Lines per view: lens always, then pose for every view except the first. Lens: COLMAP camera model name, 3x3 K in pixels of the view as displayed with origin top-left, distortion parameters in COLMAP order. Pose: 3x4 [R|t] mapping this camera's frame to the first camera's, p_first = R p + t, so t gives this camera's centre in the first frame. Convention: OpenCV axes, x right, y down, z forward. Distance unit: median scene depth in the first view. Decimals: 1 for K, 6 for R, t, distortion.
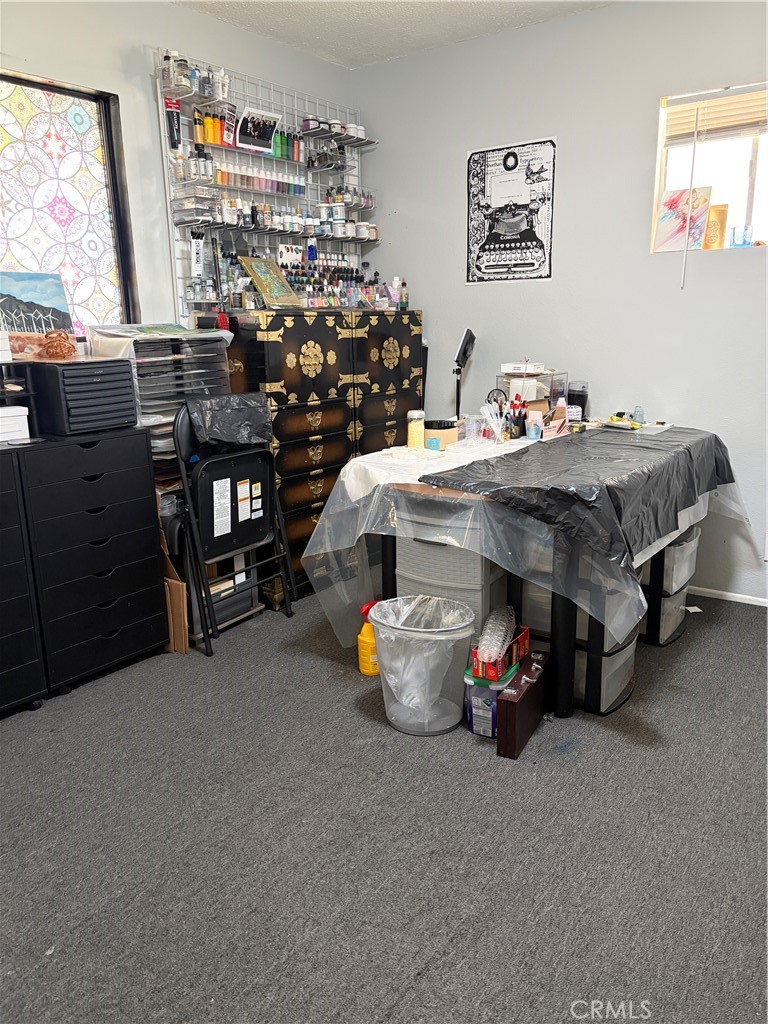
lens RADIAL K [[772.7, 0, 382.8], [0, 772.7, 509.4], [0, 0, 1]] dist [0.036032, -0.013864]
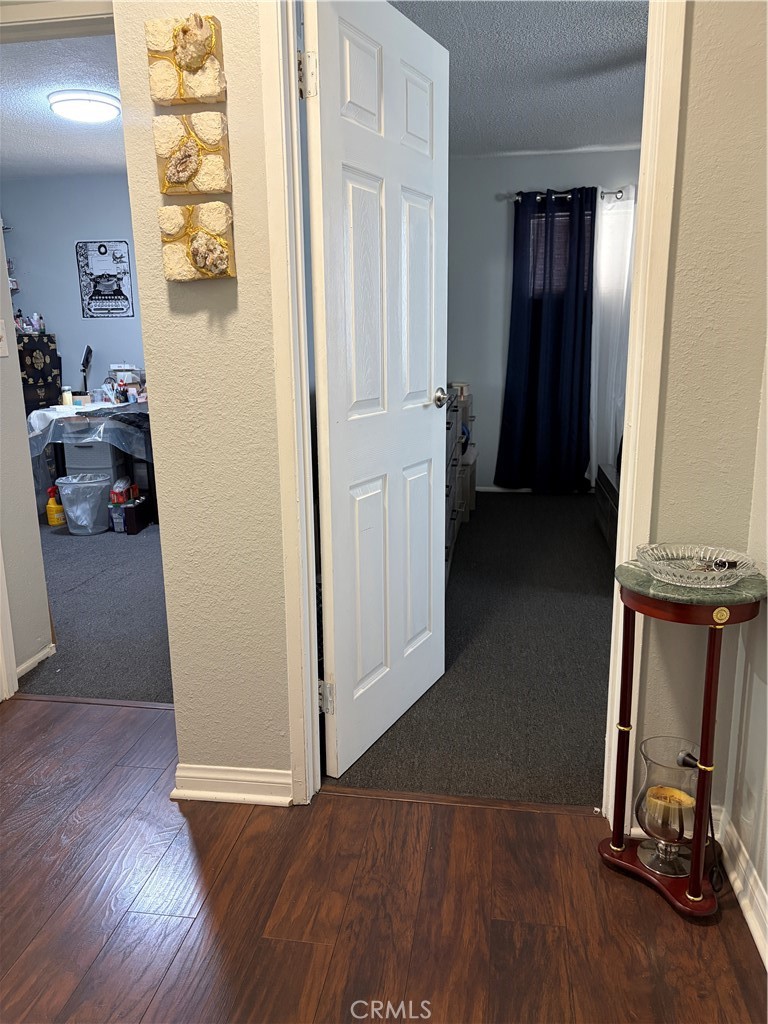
lens RADIAL K [[772.7, 0, 380.2], [0, 772.7, 514.5], [0, 0, 1]] dist [0.036032, -0.013864]
pose [[0.886807, -0.093928, 0.452493, -0.140049], [0.105740, 0.994394, -0.000816, 0.225881], [-0.449880, 0.048570, 0.891767, -0.872640]]
